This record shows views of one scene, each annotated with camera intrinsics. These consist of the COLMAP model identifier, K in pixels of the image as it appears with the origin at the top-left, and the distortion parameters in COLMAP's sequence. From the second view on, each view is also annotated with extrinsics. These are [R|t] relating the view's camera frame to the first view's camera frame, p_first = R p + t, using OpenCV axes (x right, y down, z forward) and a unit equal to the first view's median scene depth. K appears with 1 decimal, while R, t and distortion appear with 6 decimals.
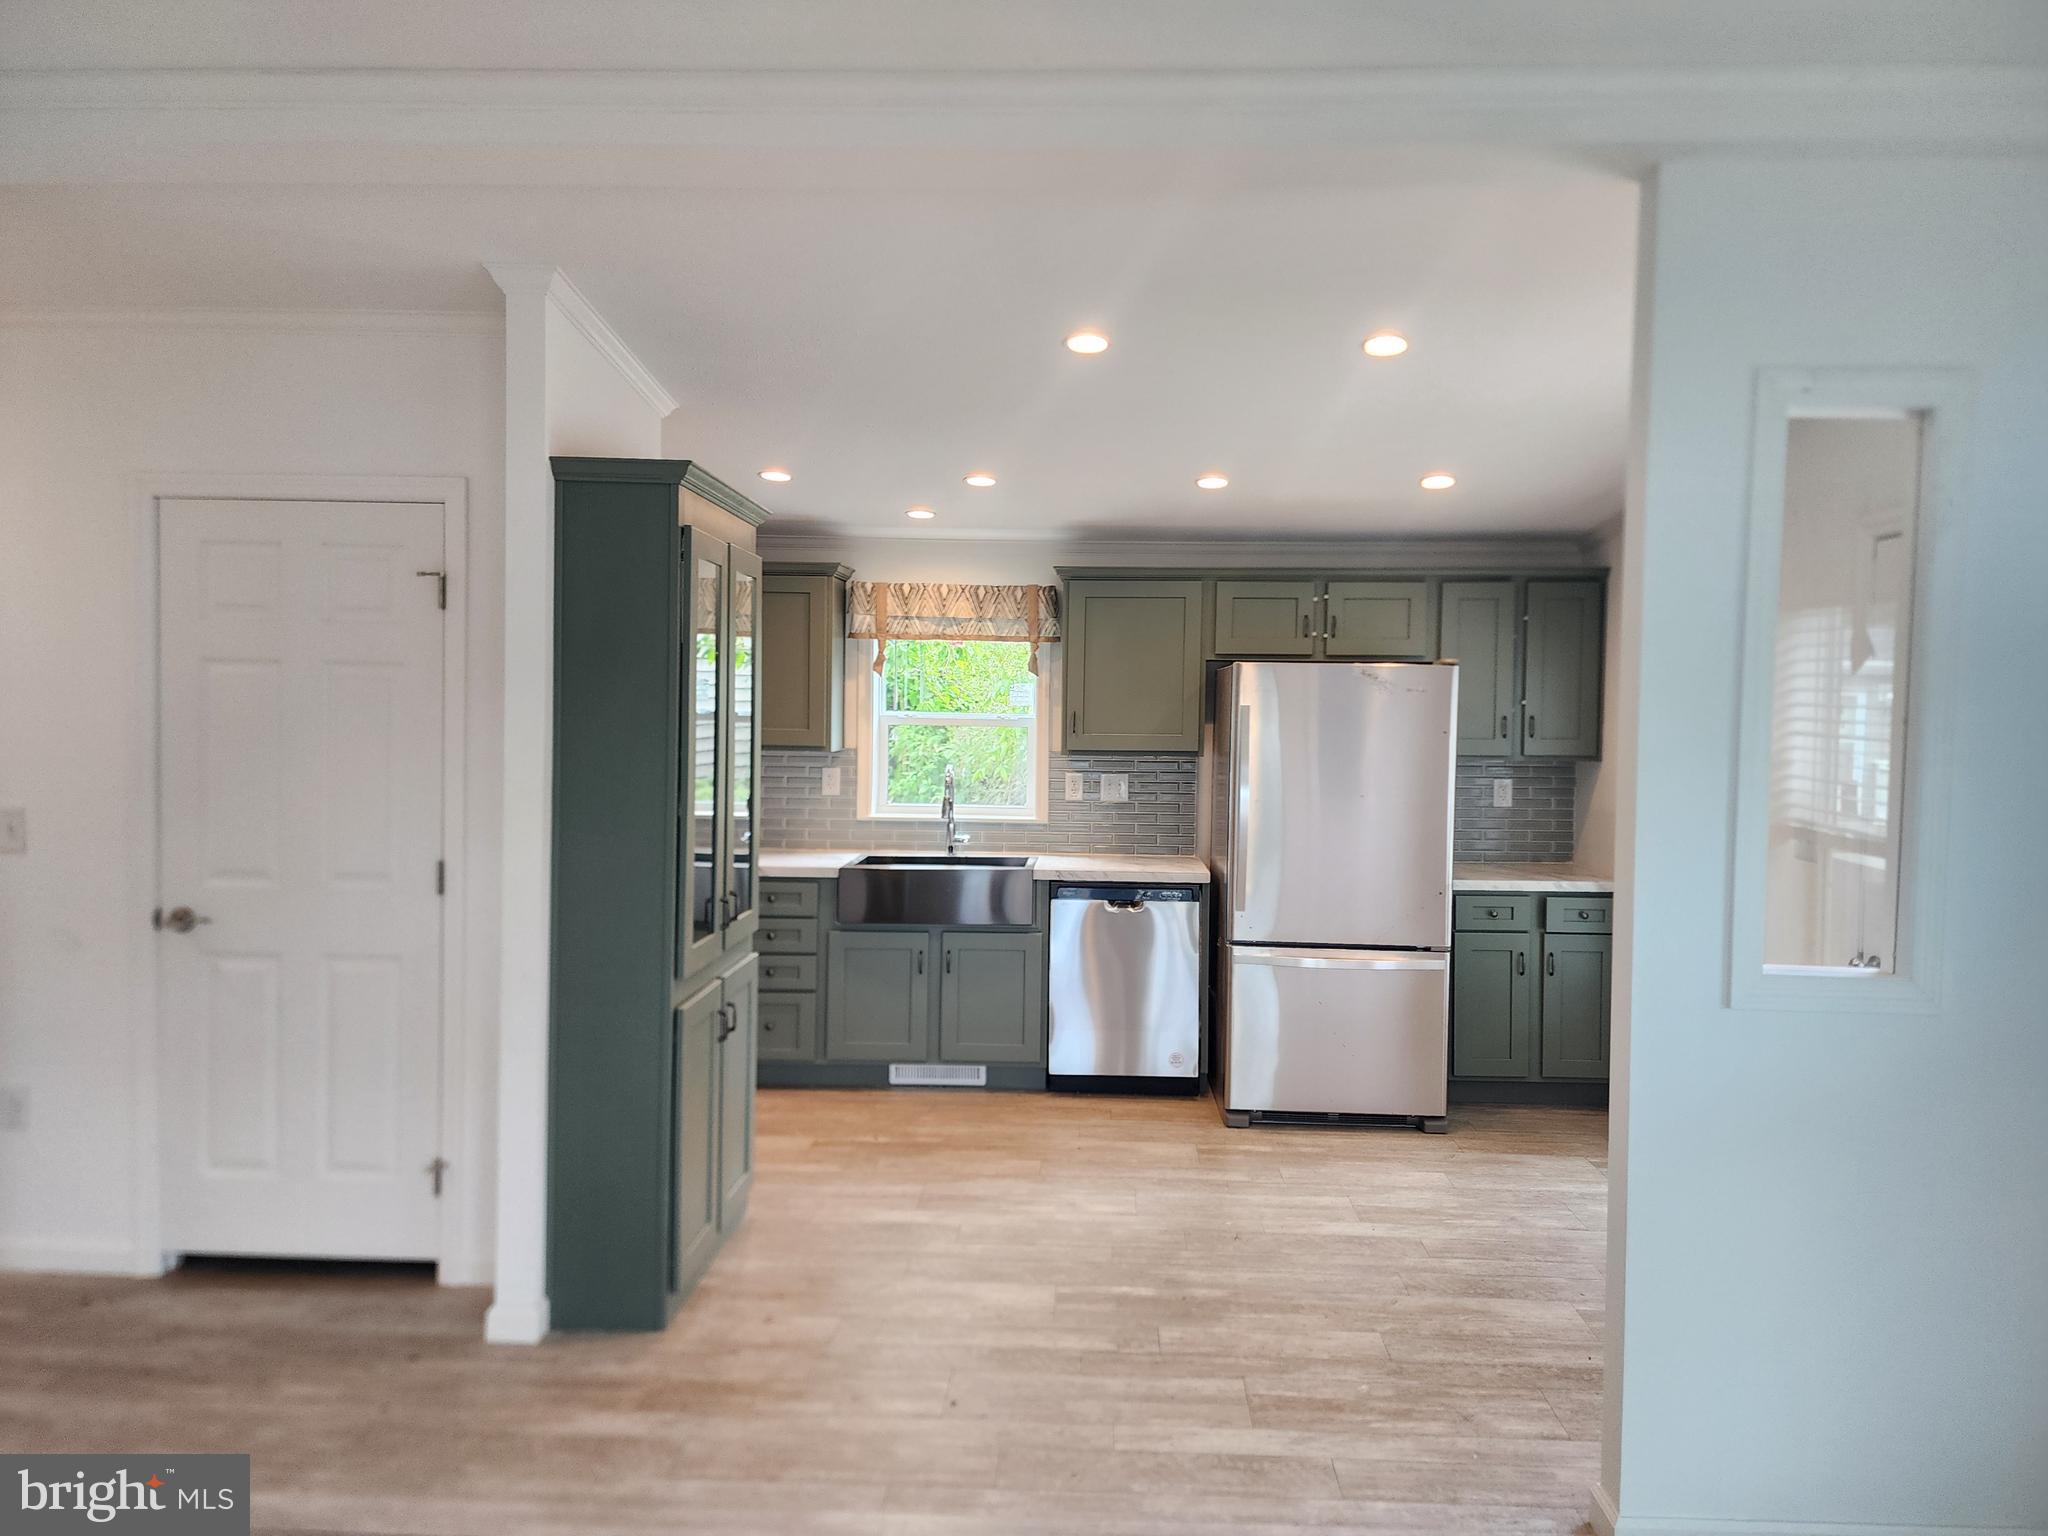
lens RADIAL K [[1383.1, 0, 1035.5], [0, 1383.1, 754.6], [0, 0, 1]] dist [0.081039, -0.073378]
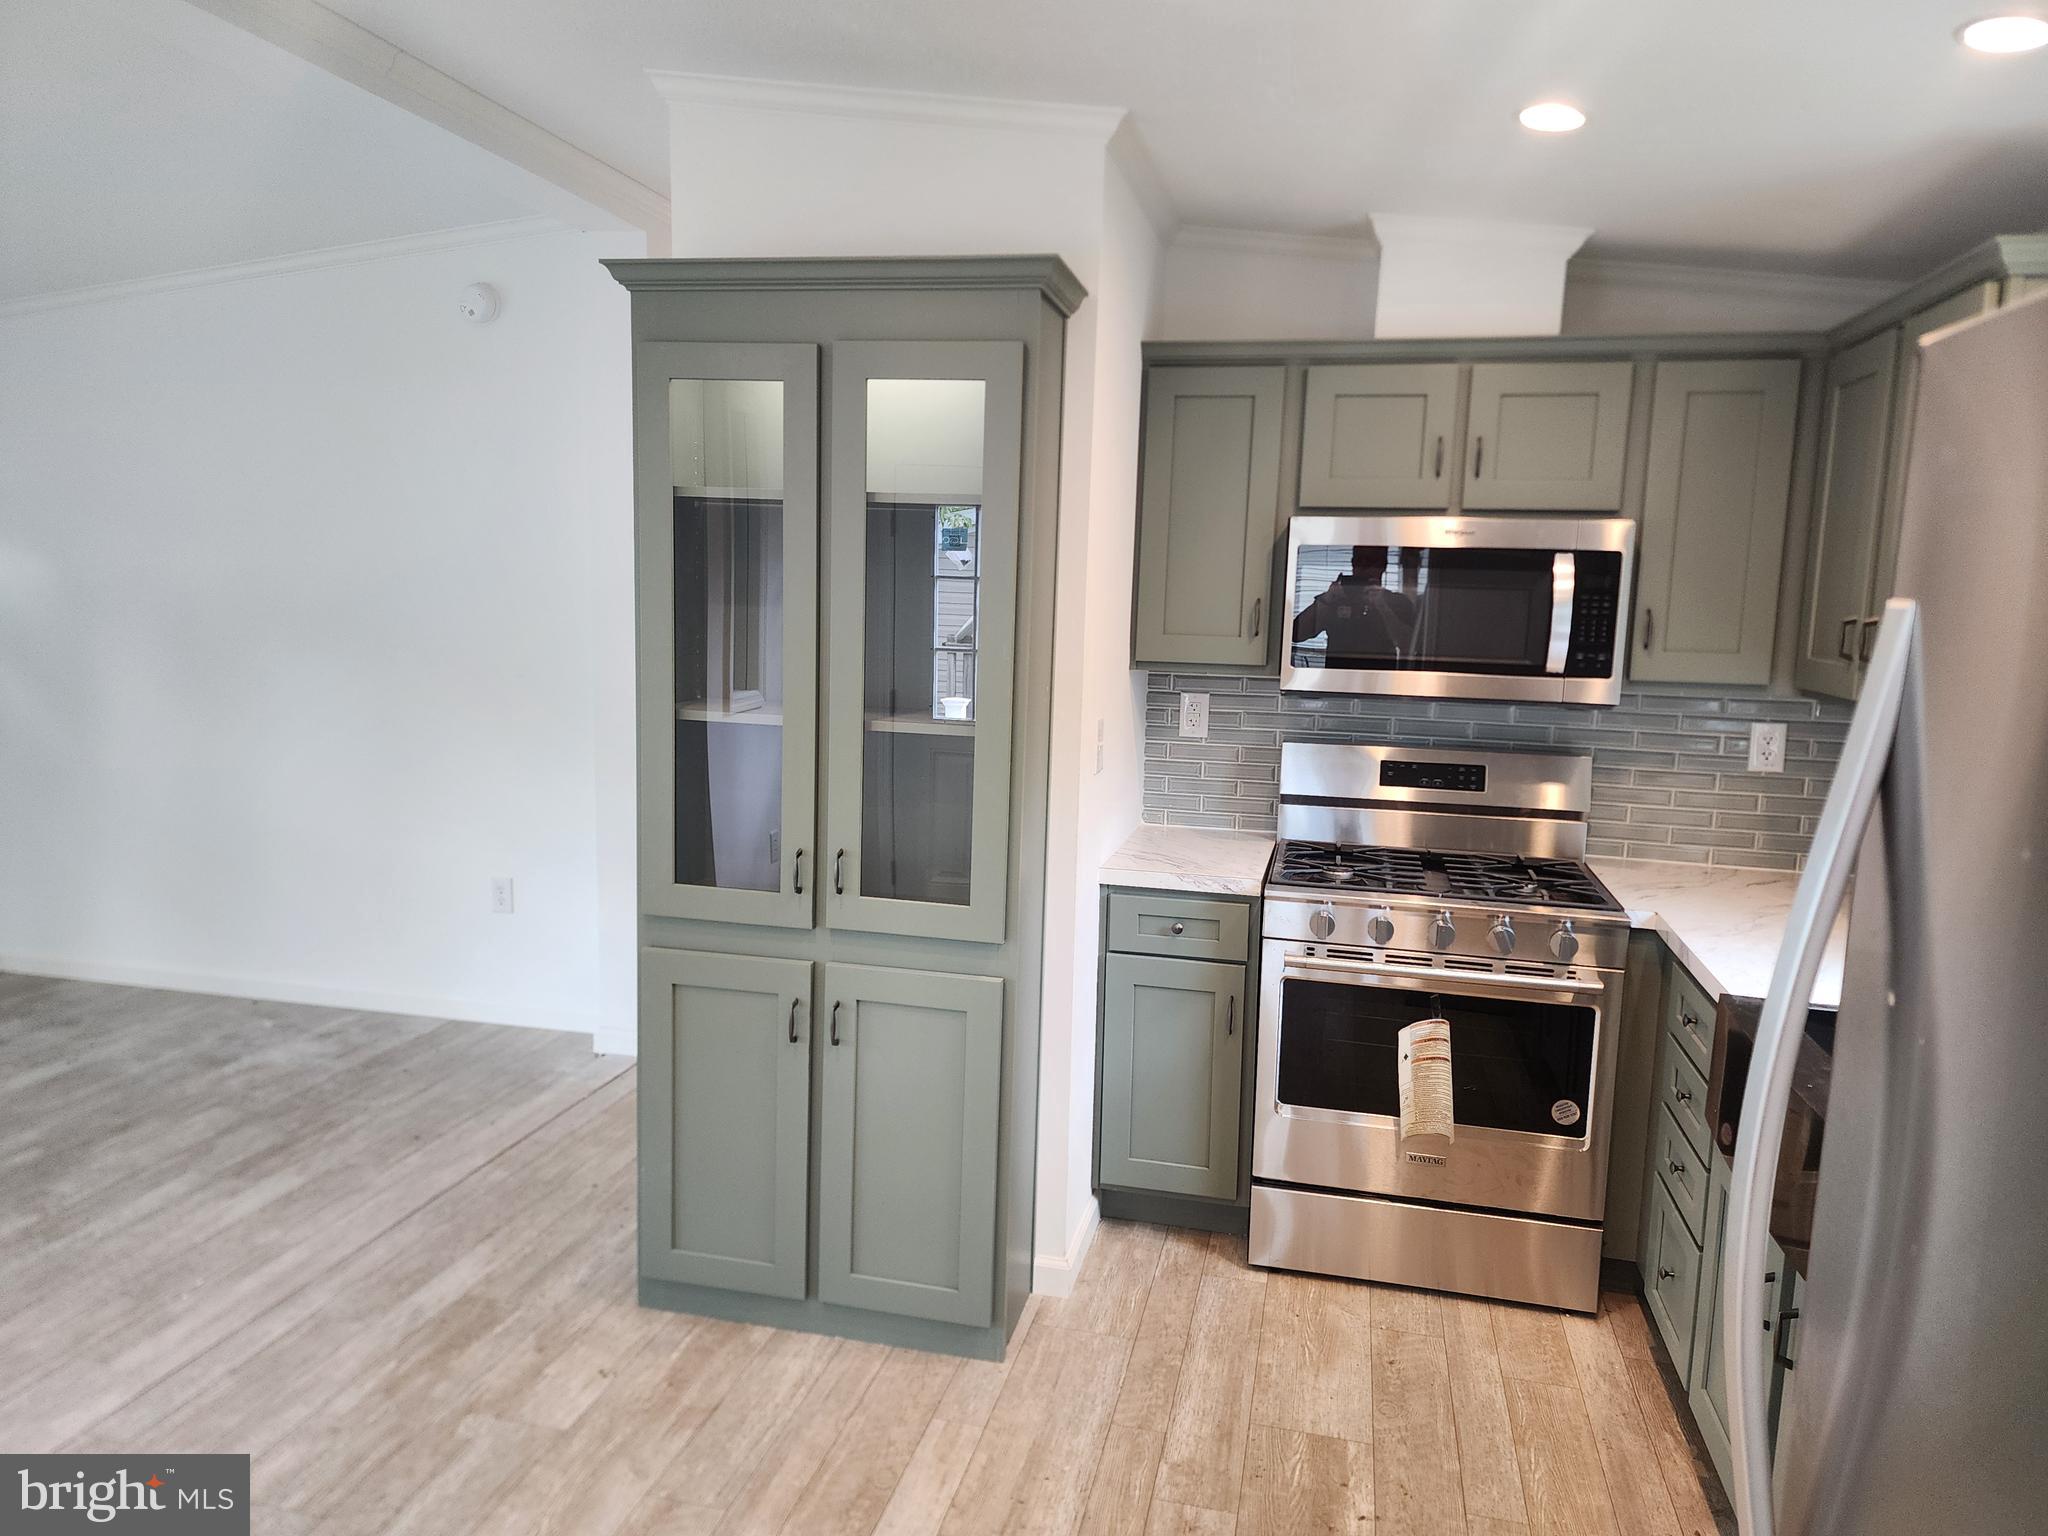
lens RADIAL K [[1383.1, 0, 1035.5], [0, 1383.1, 754.6], [0, 0, 1]] dist [0.081039, -0.073378]
pose [[-0.185075, 0.105192, -0.977078, 0.292613], [-0.069384, 0.990375, 0.119766, -0.026769], [0.980272, 0.089960, -0.175995, 0.799364]]
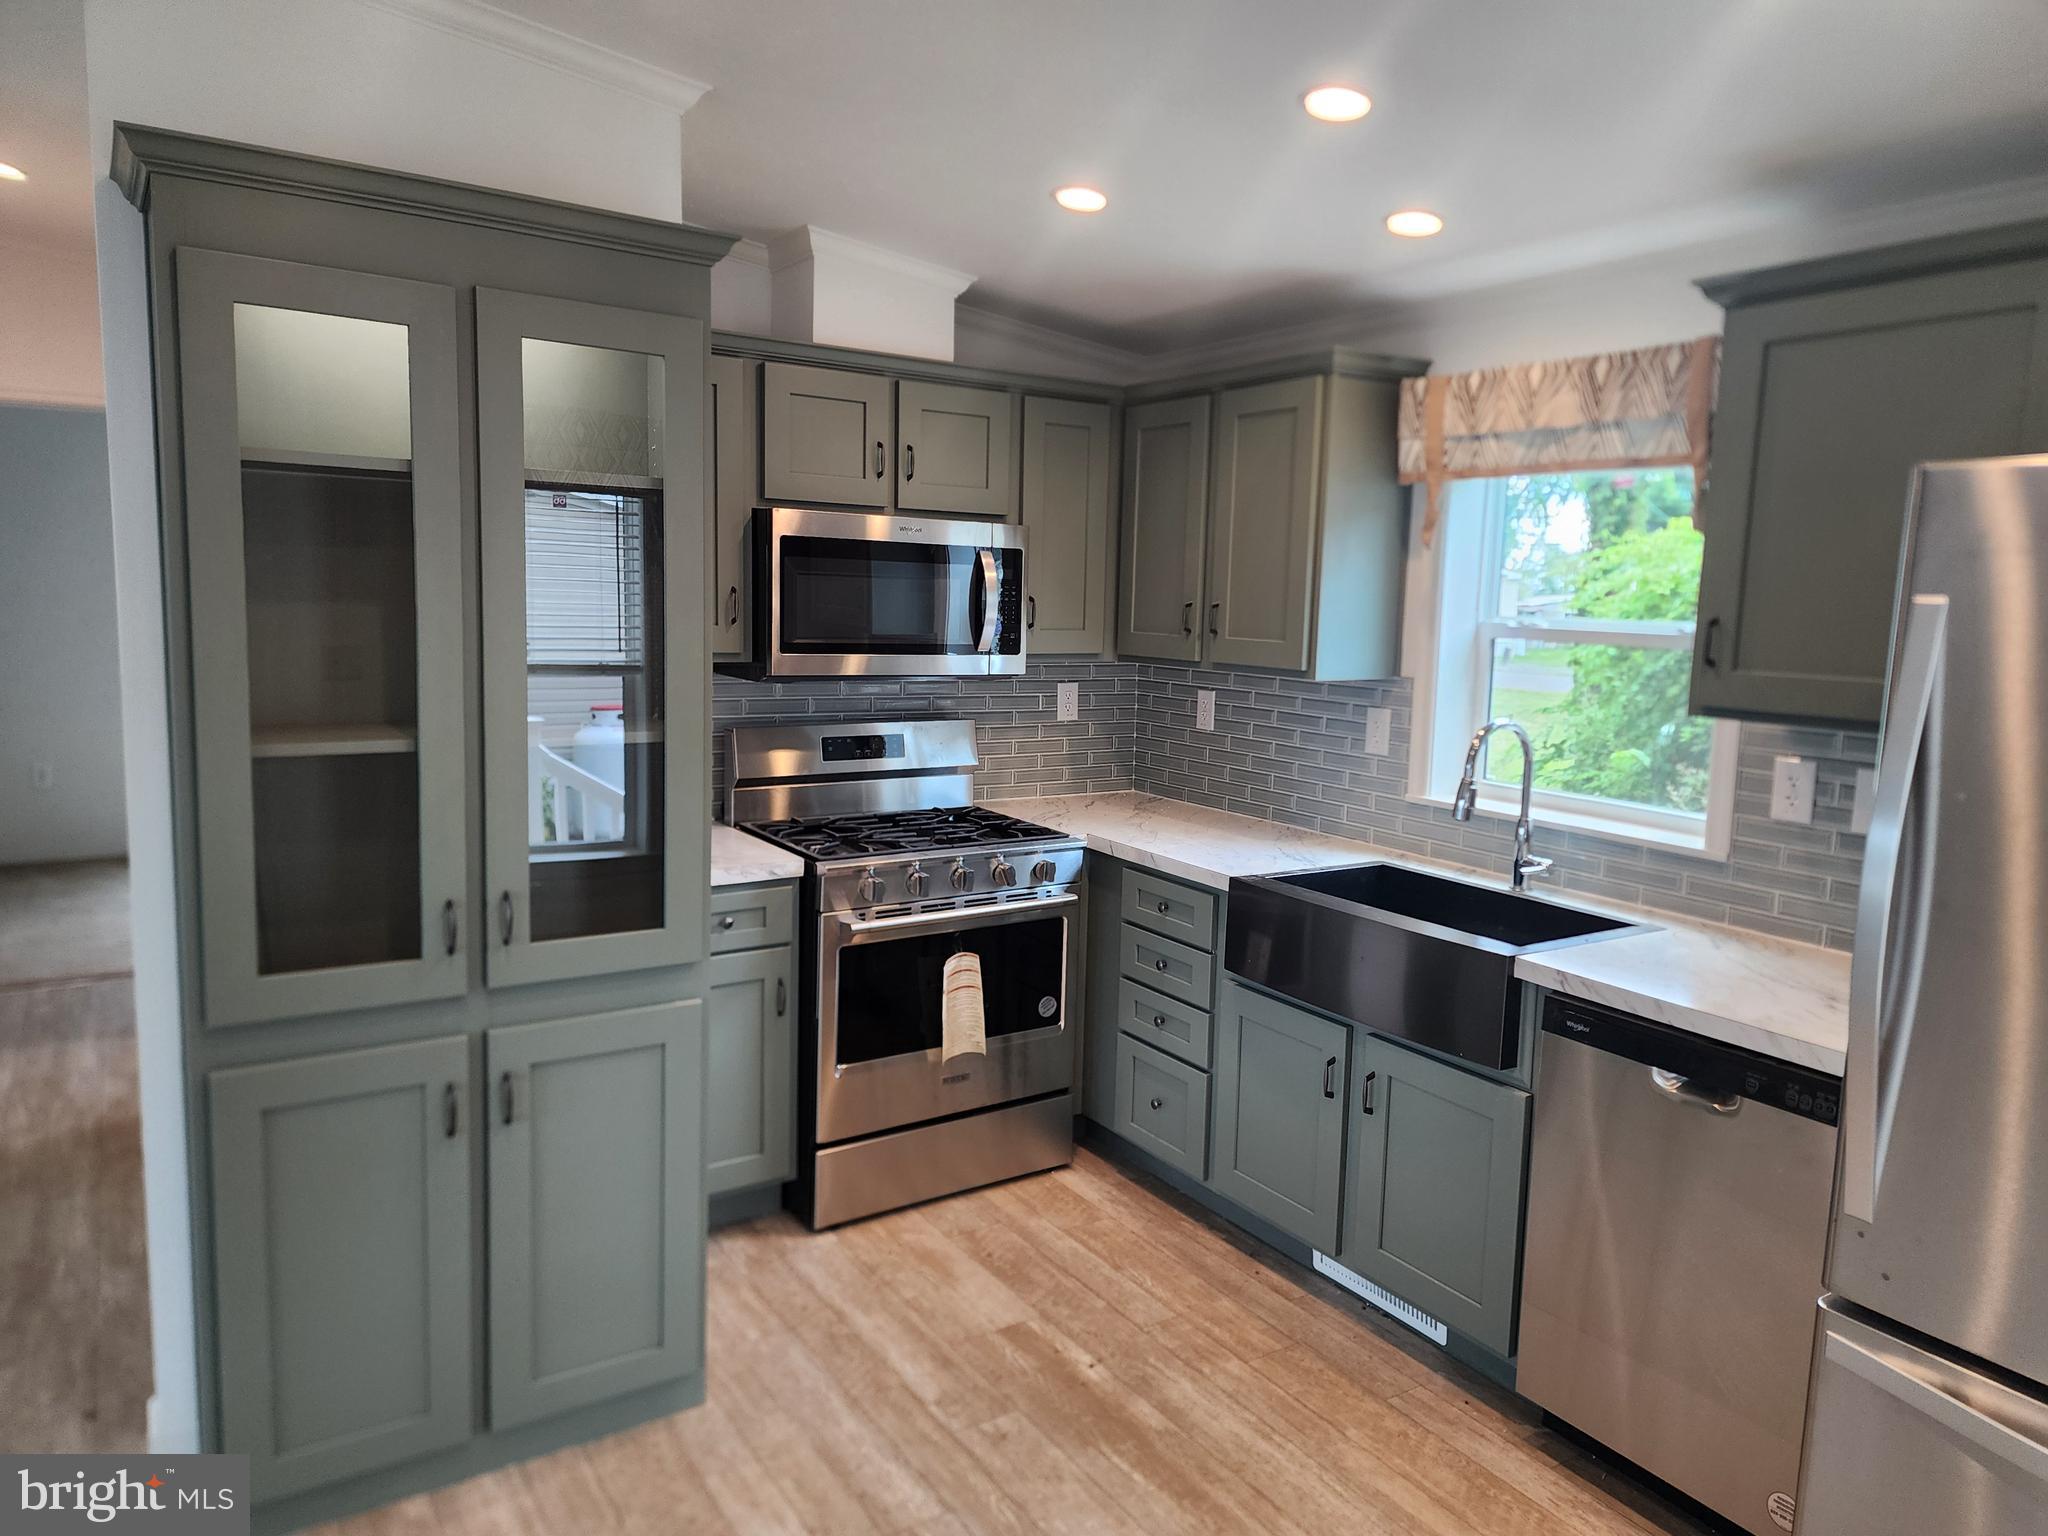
lens RADIAL K [[1383.1, 0, 1035.5], [0, 1383.1, 754.6], [0, 0, 1]] dist [0.081039, -0.073378]
pose [[0.585027, 0.095108, -0.805418, 0.255888], [-0.047681, 0.995416, 0.082910, -0.013500], [0.809611, -0.010101, 0.586880, 0.546864]]
